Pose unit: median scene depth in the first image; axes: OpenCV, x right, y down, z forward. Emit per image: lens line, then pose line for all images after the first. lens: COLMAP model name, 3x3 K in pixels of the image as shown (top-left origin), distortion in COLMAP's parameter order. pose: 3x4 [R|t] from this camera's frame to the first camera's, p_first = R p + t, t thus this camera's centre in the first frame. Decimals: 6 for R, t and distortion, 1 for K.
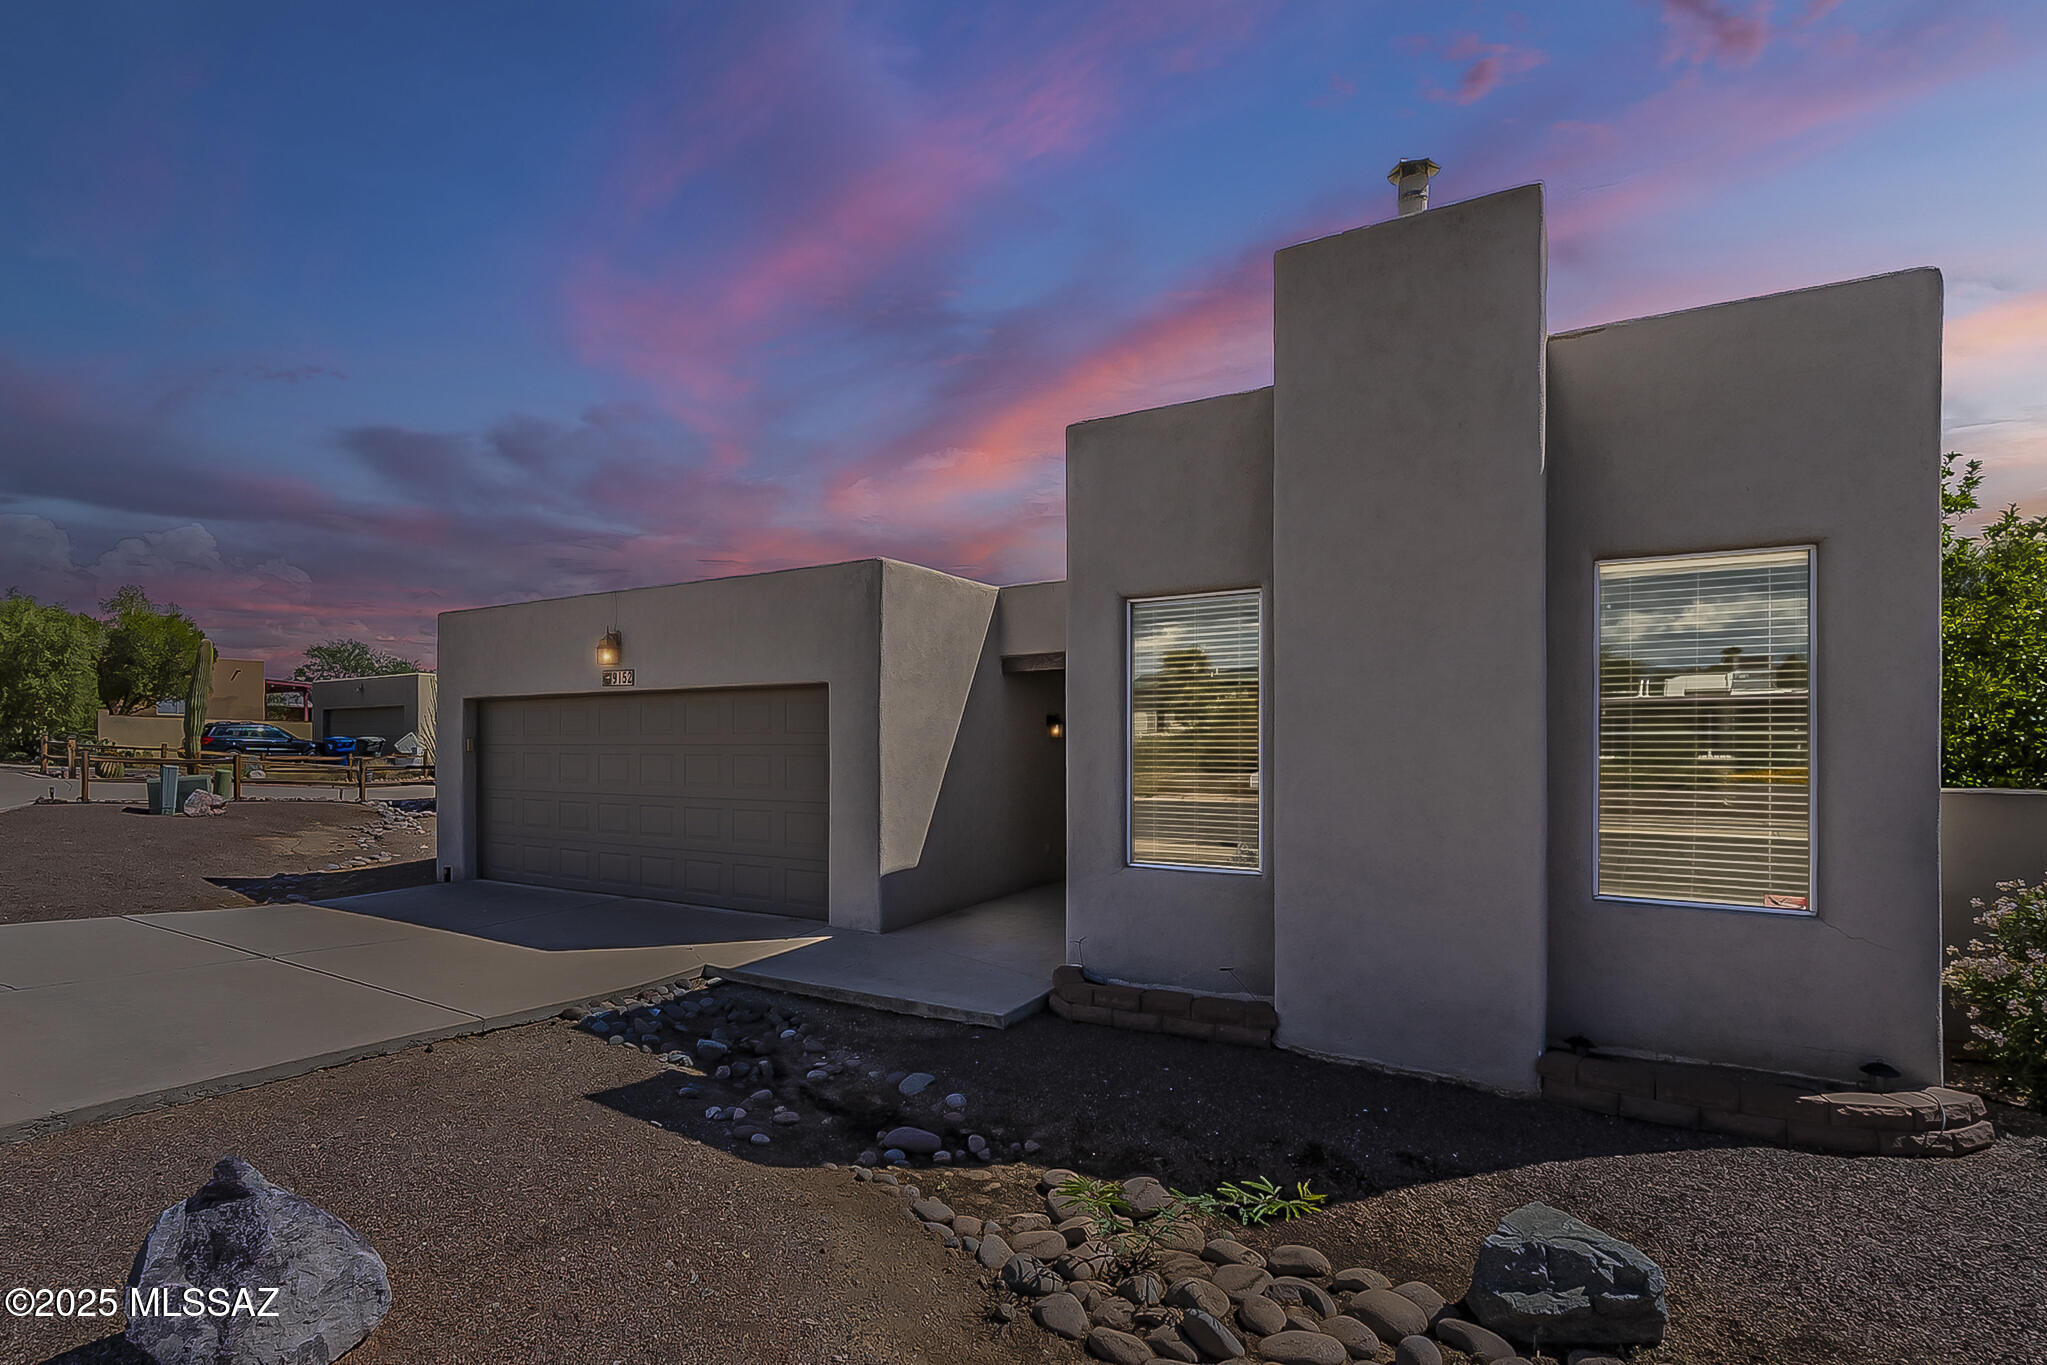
lens RADIAL K [[1042.5, 0, 1021.7], [0, 1042.5, 744.8], [0, 0, 1]] dist [-0.011813, -0.000663]
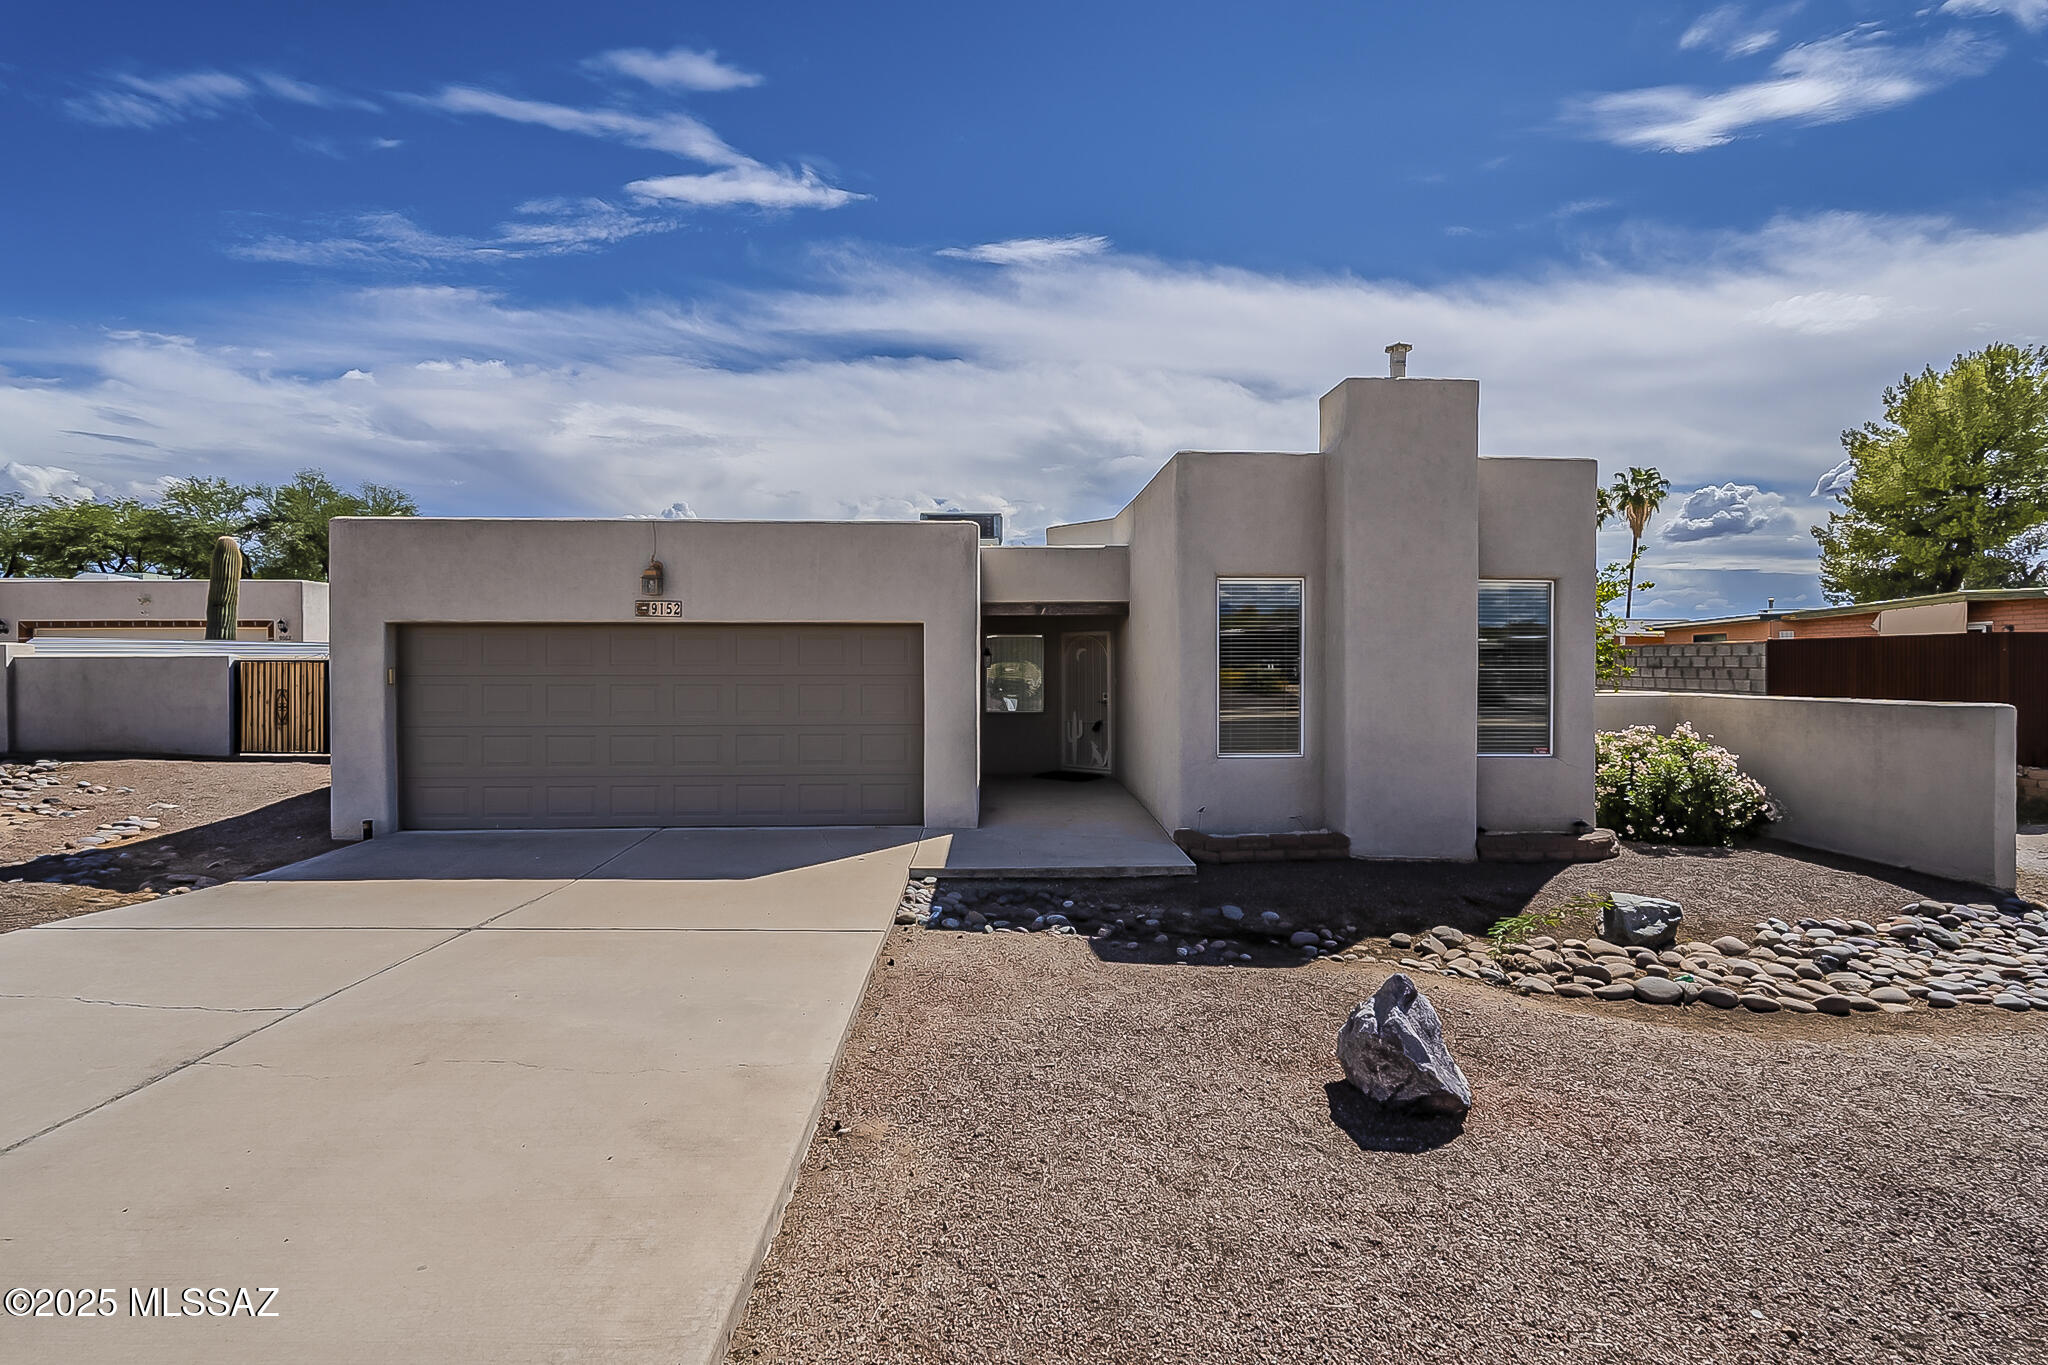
lens RADIAL K [[897.7, 0, 1022.1], [0, 897.7, 676.2], [0, 0, 1]] dist [0.007296, 0.000473]
pose [[0.788805, -0.002253, 0.614640, -1.001755], [-0.001634, 0.999982, 0.005762, -0.007897], [-0.614642, -0.005549, 0.788787, 0.177391]]
